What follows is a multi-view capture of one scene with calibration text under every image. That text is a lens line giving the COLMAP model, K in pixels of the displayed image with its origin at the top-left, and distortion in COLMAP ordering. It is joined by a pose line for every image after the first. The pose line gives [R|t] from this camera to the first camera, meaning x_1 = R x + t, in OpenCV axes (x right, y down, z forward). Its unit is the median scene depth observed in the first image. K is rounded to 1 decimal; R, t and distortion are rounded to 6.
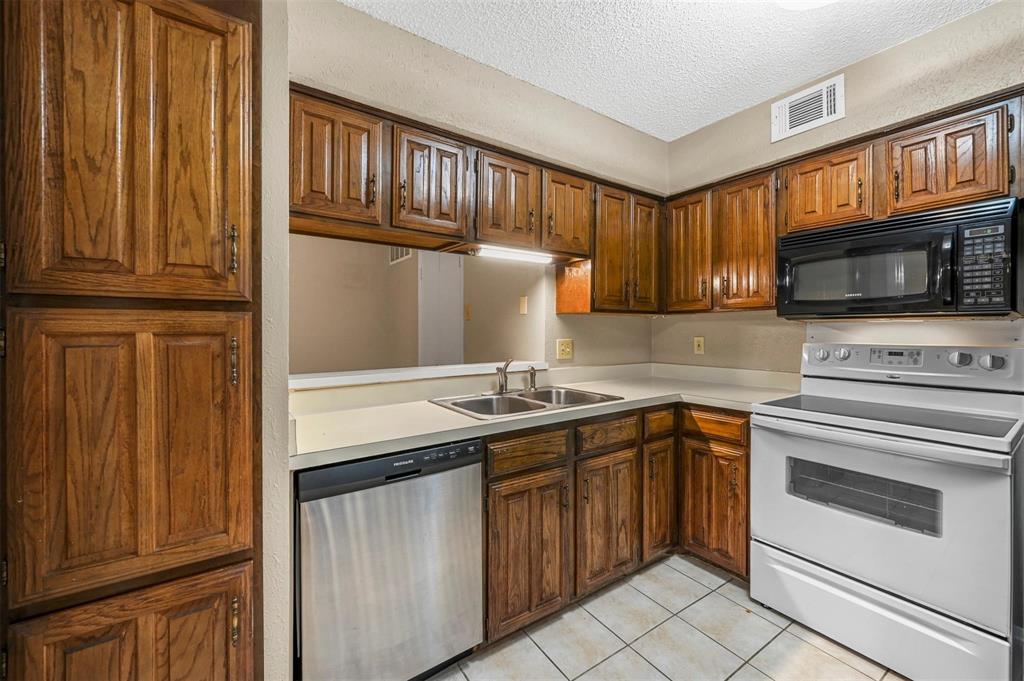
lens RADIAL K [[407.6, 0, 511.5], [0, 407.6, 334.6], [0, 0, 1]] dist [-0.000122, -0.000053]
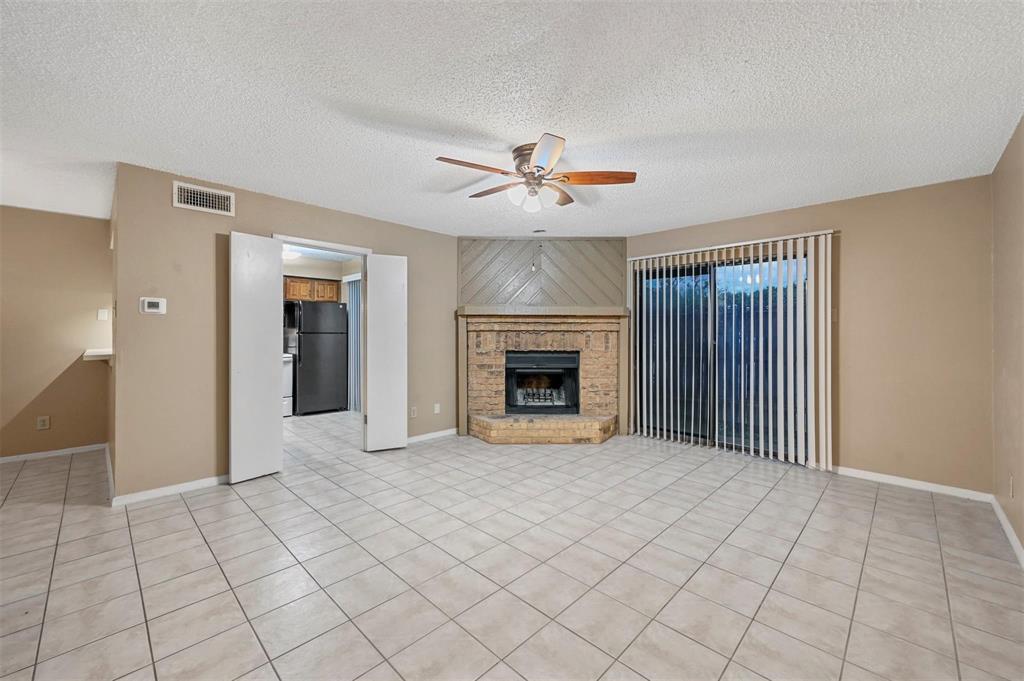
lens RADIAL K [[407.6, 0, 511.5], [0, 407.6, 334.6], [0, 0, 1]] dist [-0.000122, -0.000053]
pose [[-0.207384, -0.004714, 0.978248, -2.540191], [-0.003299, 0.999986, 0.004119, -0.000084], [-0.978254, -0.002373, -0.207397, -0.333102]]
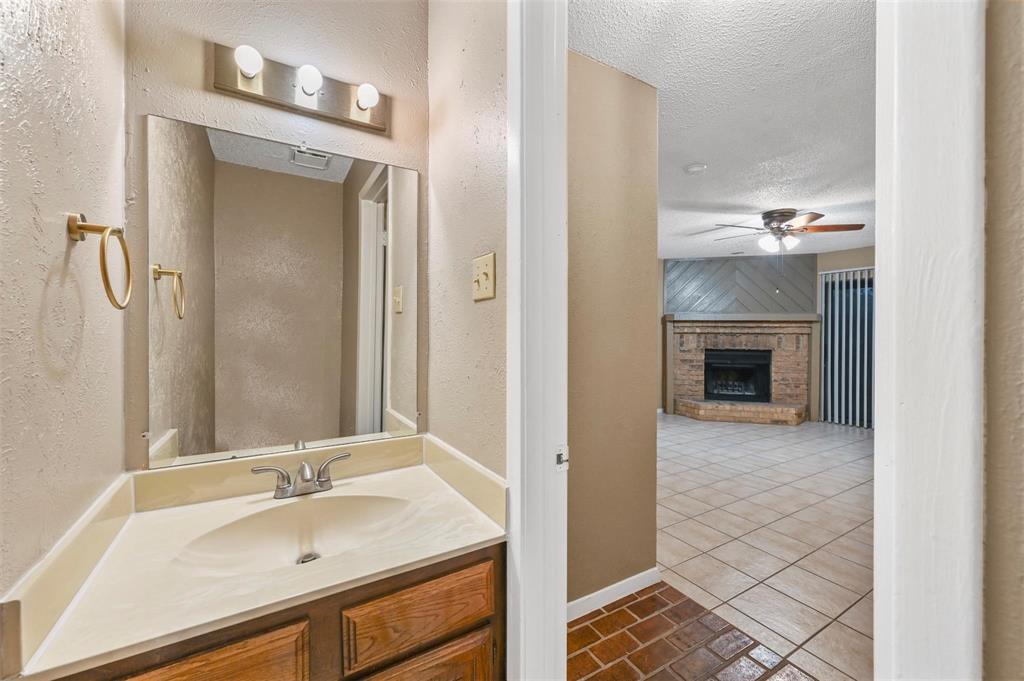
lens RADIAL K [[406.3, 0, 505.2], [0, 406.3, 336.8], [0, 0, 1]] dist [-0.000710, 0.000003]
pose [[0.060154, -0.007990, 0.998157, -3.326624], [-0.008657, 0.999926, 0.008526, 0.001826], [-0.998152, -0.009154, 0.060081, 0.555621]]
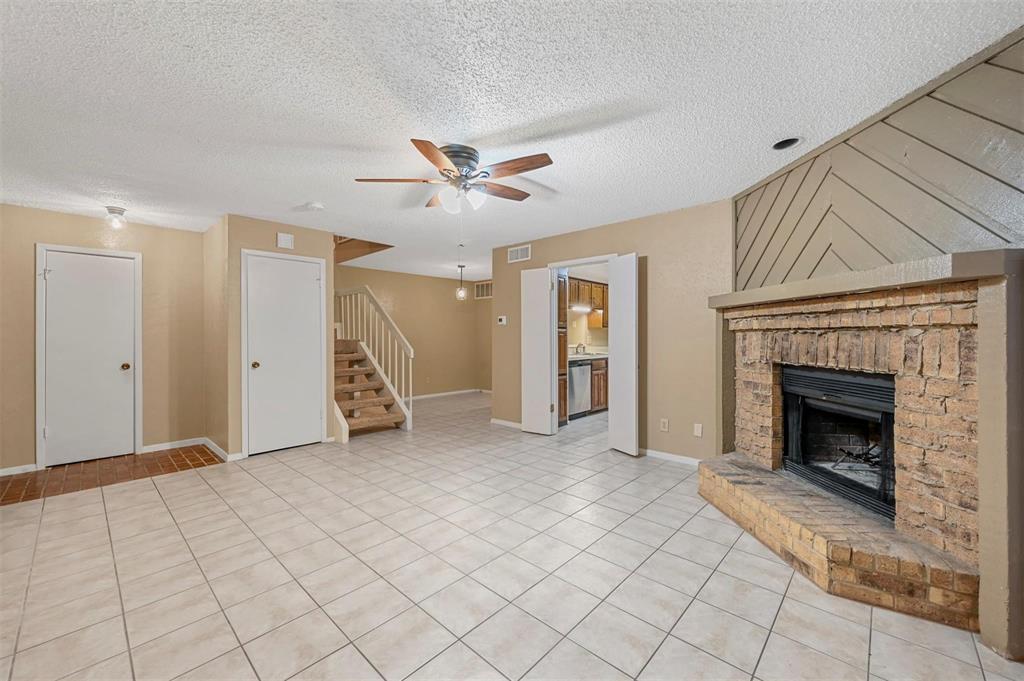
lens RADIAL K [[407.6, 0, 511.5], [0, 407.6, 334.6], [0, 0, 1]] dist [-0.000122, -0.000053]
pose [[0.973081, -0.002445, 0.230450, -1.341846], [0.002833, 0.999995, -0.001351, 0.004661], [-0.230445, 0.001968, 0.973083, -2.100875]]
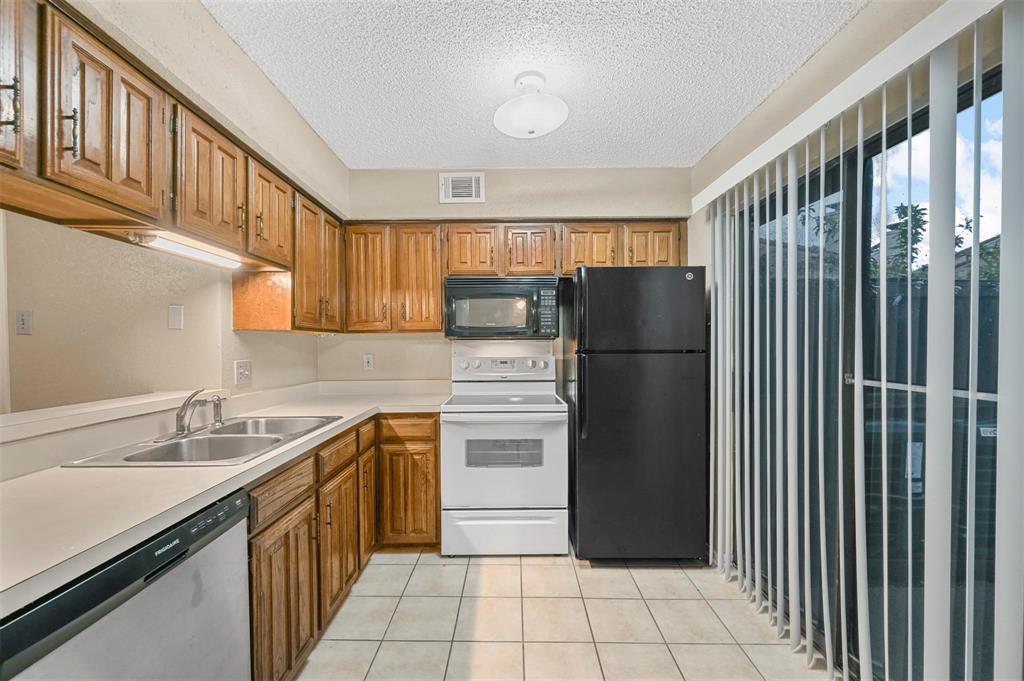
lens RADIAL K [[406.3, 0, 507.5], [0, 406.3, 356.5], [0, 0, 1]] dist [0.001070, 0.000244]
pose [[0.568578, -0.025242, 0.822242, -0.314396], [0.014074, 0.999681, 0.020957, -0.007828], [-0.822509, -0.000344, 0.568752, 0.090023]]
